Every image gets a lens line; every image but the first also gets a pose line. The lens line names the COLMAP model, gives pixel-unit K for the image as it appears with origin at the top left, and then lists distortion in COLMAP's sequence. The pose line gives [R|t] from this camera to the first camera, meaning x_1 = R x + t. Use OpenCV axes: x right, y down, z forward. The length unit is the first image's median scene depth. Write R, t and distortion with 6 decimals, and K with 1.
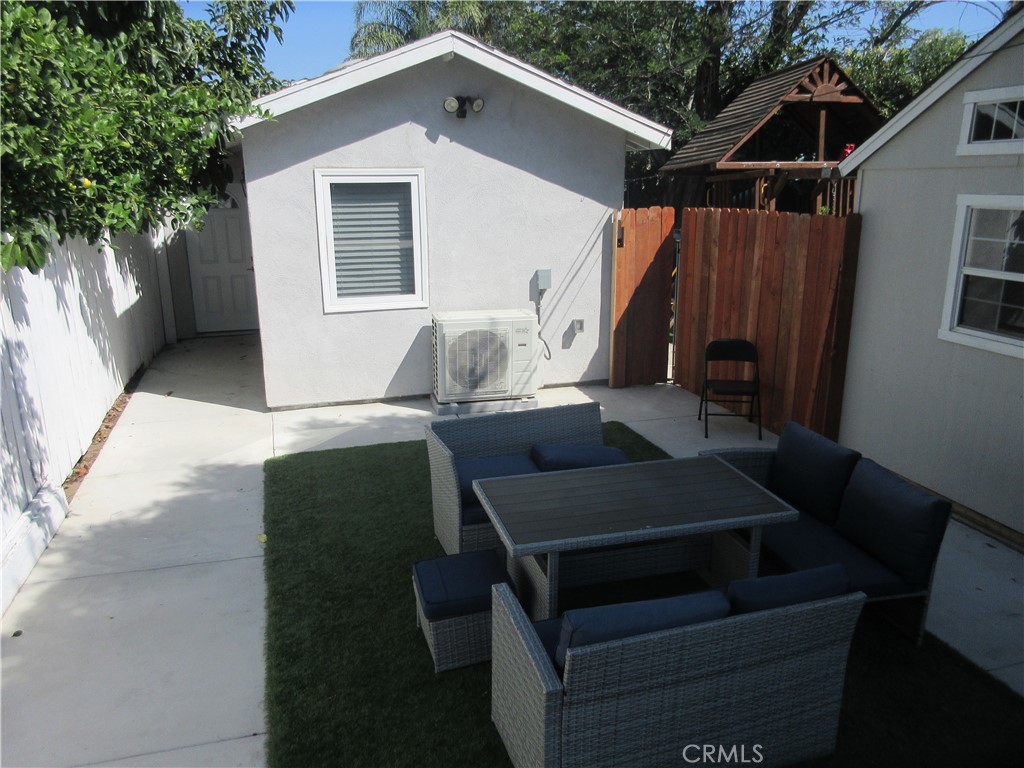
lens RADIAL K [[760.0, 0, 518.8], [0, 760.0, 379.3], [0, 0, 1]] dist [0.000312, 0.003222]
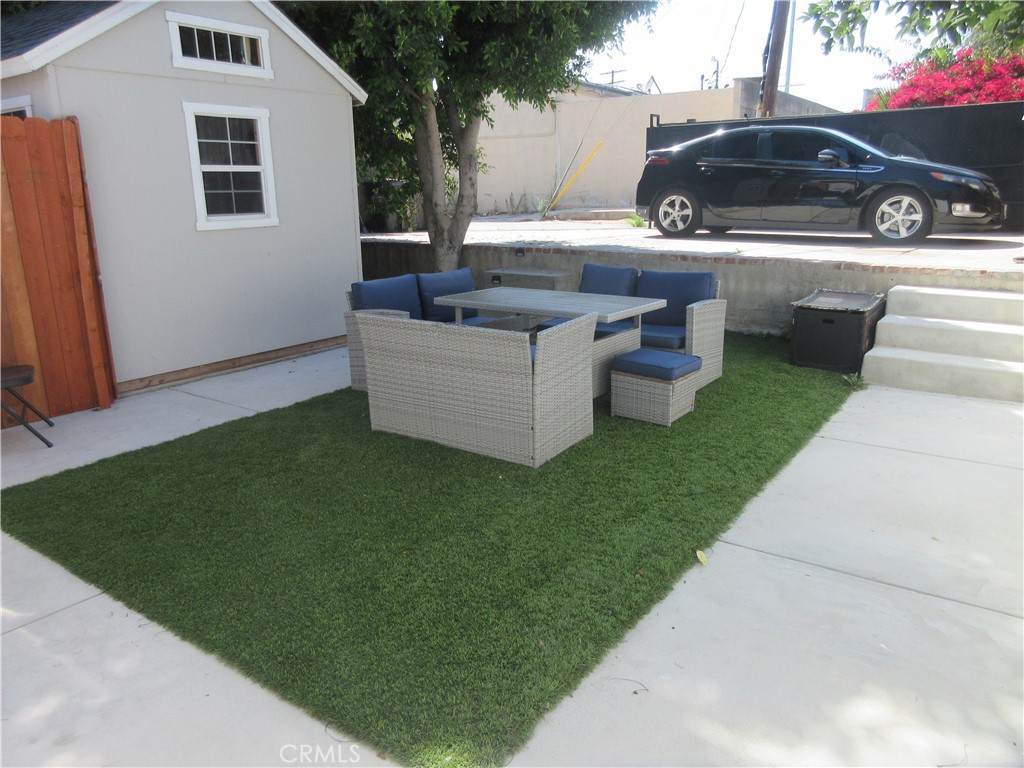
lens RADIAL K [[760.0, 0, 518.8], [0, 760.0, 379.3], [0, 0, 1]] dist [0.000312, 0.003222]
pose [[-0.608690, -0.183451, 0.771908, -0.690811], [0.216433, 0.897610, 0.383995, -0.195439], [-0.763317, 0.400801, -0.506661, 1.348739]]
